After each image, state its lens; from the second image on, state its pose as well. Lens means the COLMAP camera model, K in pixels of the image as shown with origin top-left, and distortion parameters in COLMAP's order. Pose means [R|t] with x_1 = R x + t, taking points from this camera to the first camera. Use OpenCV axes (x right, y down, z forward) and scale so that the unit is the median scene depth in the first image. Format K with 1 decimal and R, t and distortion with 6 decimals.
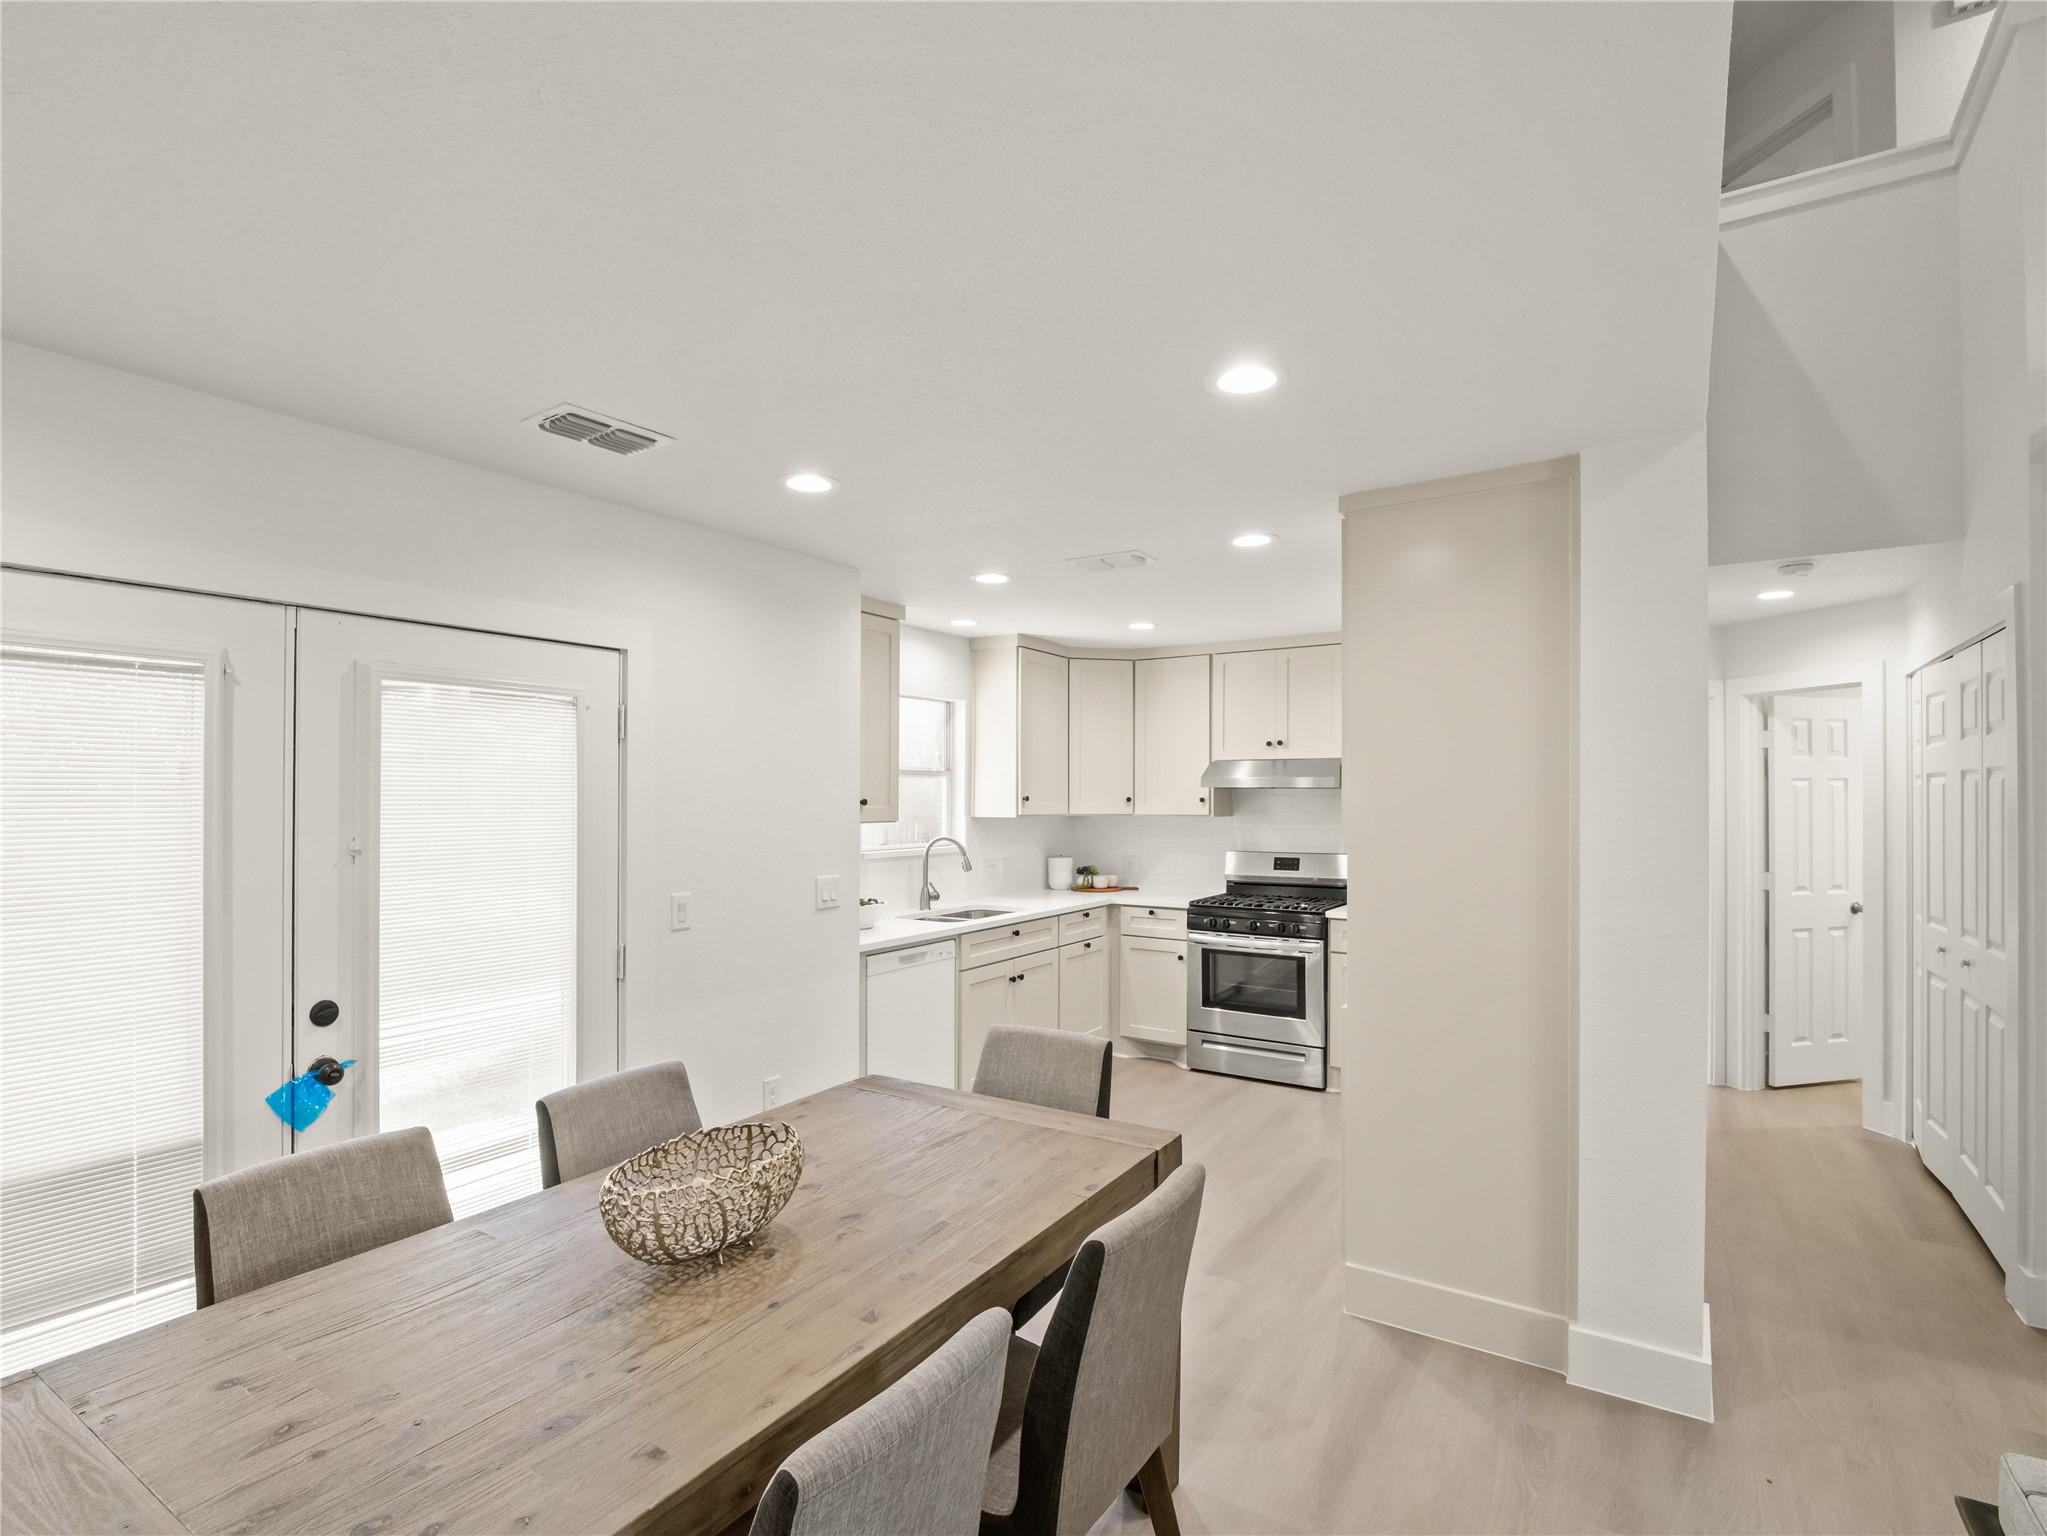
lens RADIAL K [[1009.9, 0, 1019.9], [0, 1009.9, 790.3], [0, 0, 1]] dist [-0.005718, -0.000493]
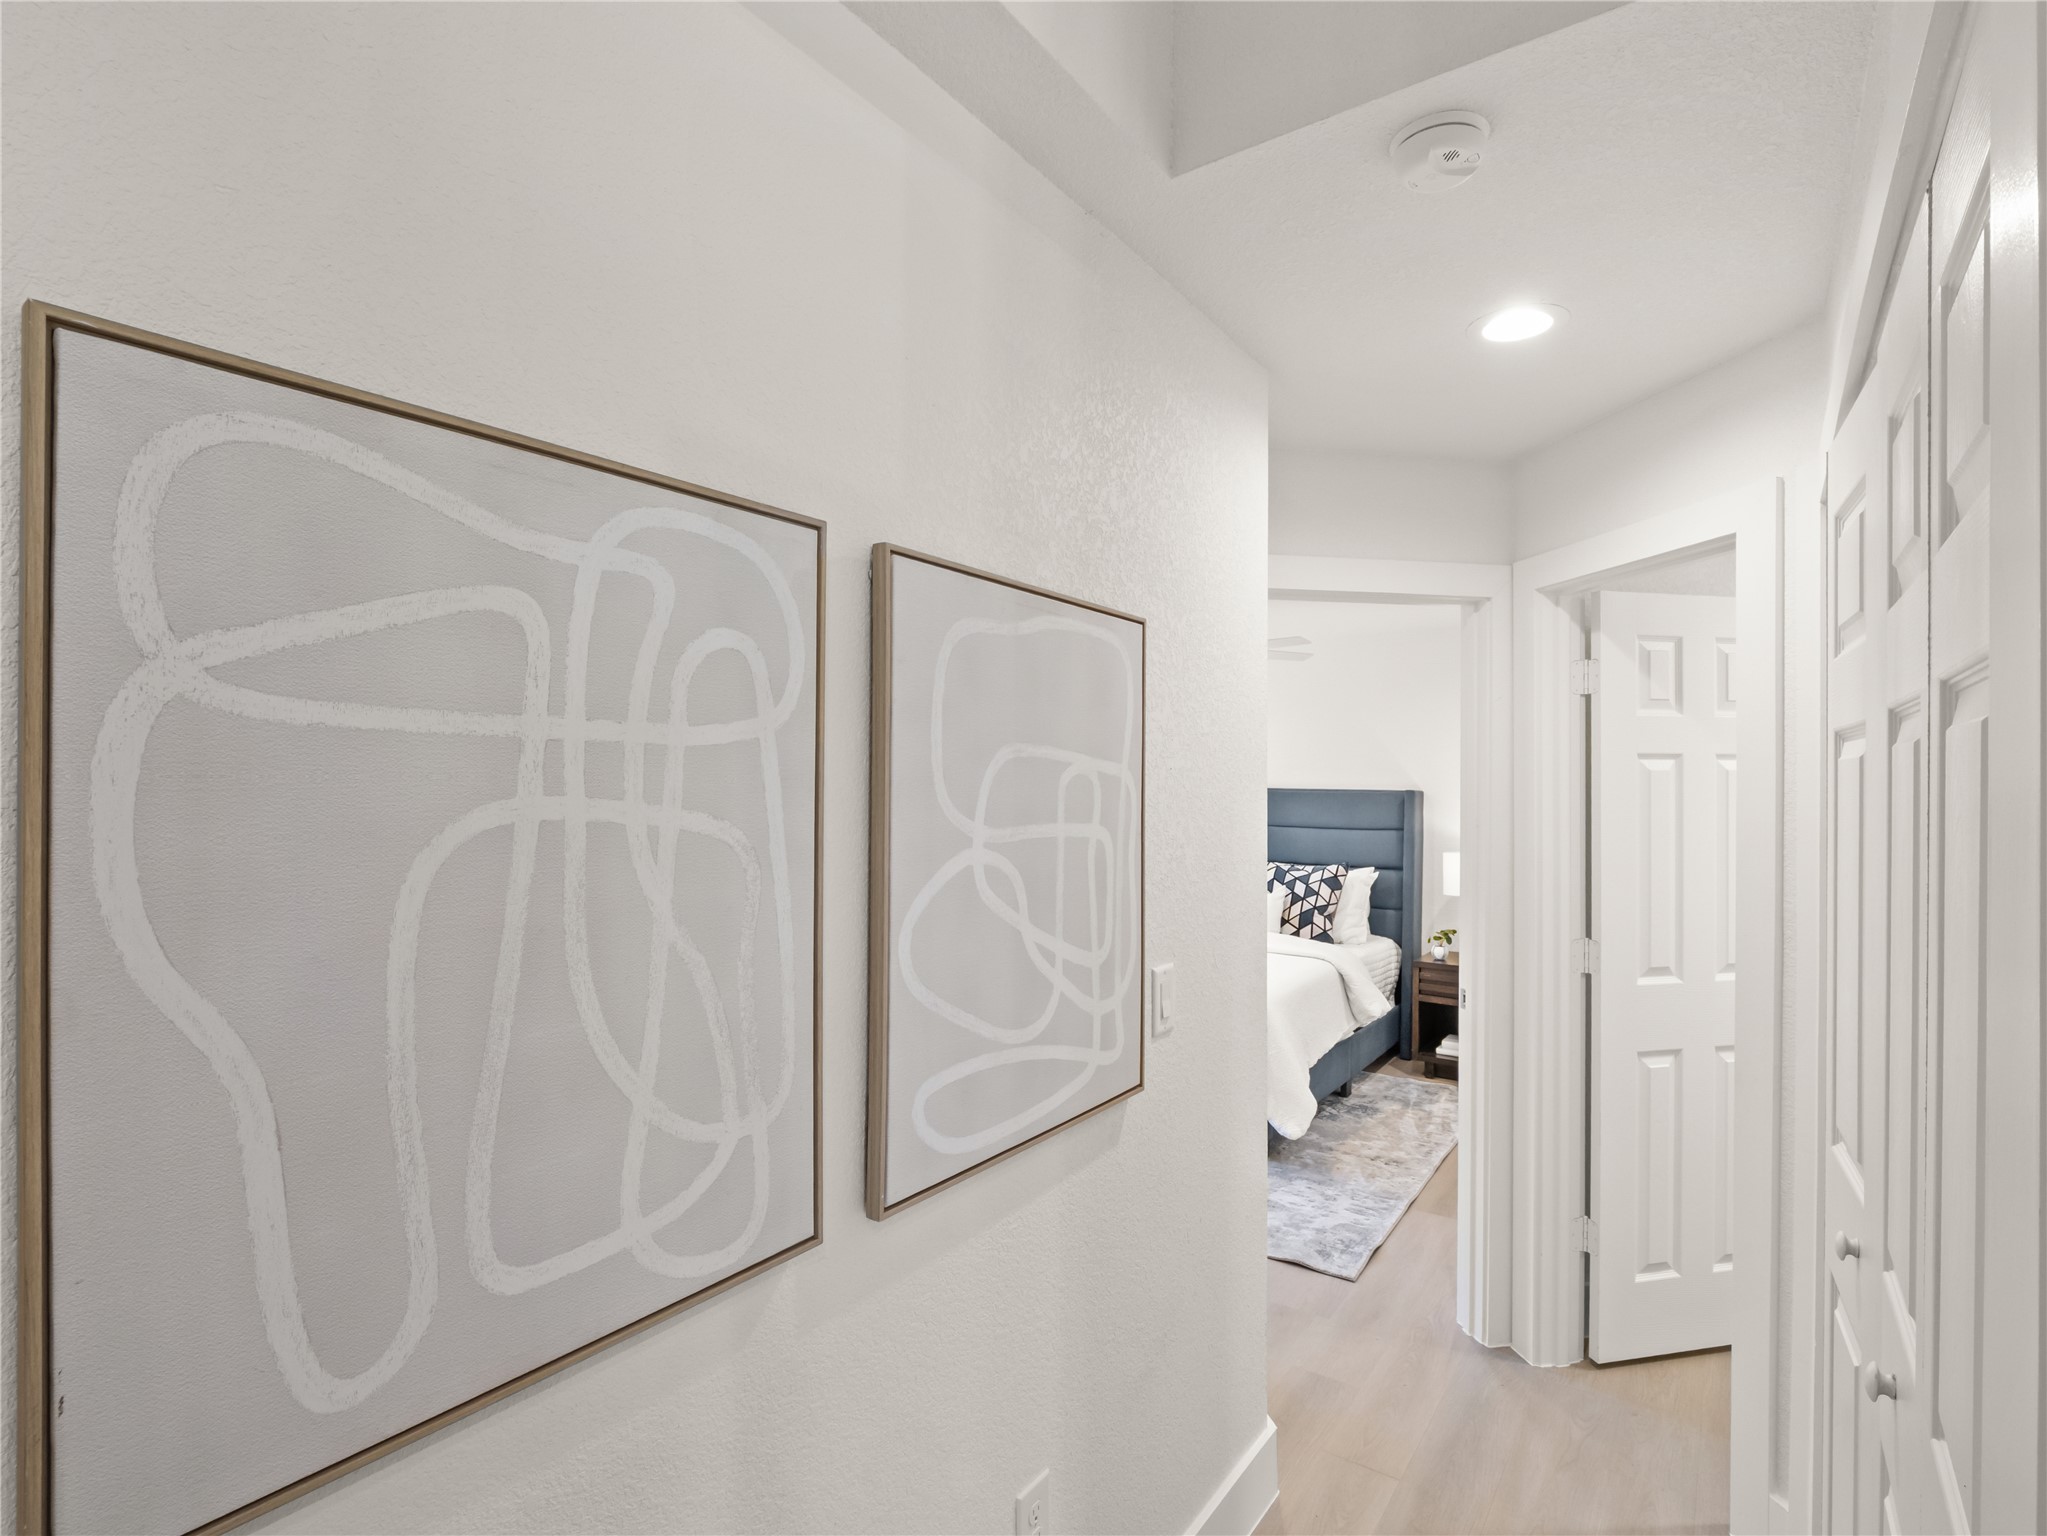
lens RADIAL K [[1009.9, 0, 1025.6], [0, 1009.9, 780.2], [0, 0, 1]] dist [-0.005718, -0.000493]
pose [[0.998869, 0.004152, -0.047358, 0.482246], [-0.004031, 0.999988, 0.002656, 0.001151], [0.047368, -0.002462, 0.998874, 0.478270]]
